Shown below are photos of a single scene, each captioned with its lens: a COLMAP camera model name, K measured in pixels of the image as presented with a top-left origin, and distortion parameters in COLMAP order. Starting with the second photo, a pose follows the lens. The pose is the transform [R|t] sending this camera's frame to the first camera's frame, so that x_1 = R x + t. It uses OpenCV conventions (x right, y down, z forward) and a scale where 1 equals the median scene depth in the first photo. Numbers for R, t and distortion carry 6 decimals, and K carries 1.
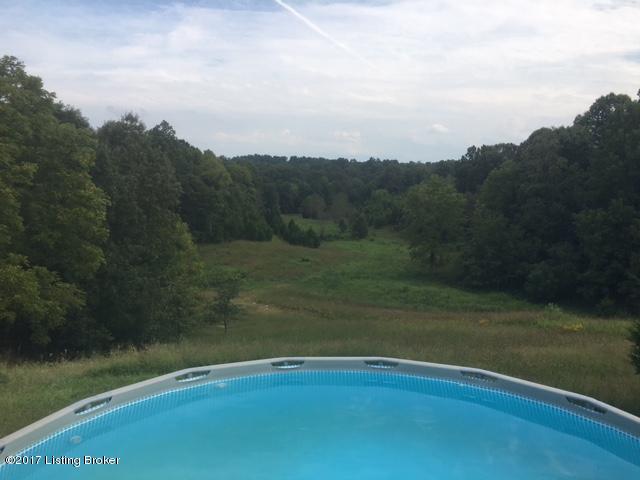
lens RADIAL K [[547.3, 0, 321.4], [0, 547.3, 238.2], [0, 0, 1]] dist [0.012009, -0.006055]
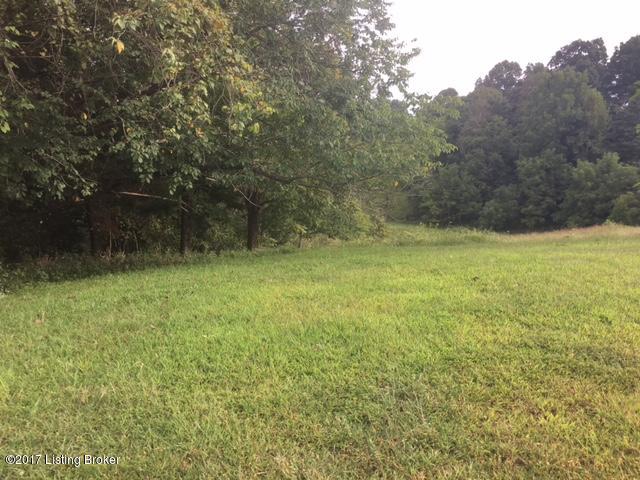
lens RADIAL K [[547.3, 0, 319.3], [0, 547.3, 240.8], [0, 0, 1]] dist [0.012009, -0.006055]
pose [[0.954665, -0.055121, 0.292534, -0.353504], [0.028511, 0.995120, 0.094465, 0.005786], [-0.296313, -0.081843, 0.951578, -0.082840]]
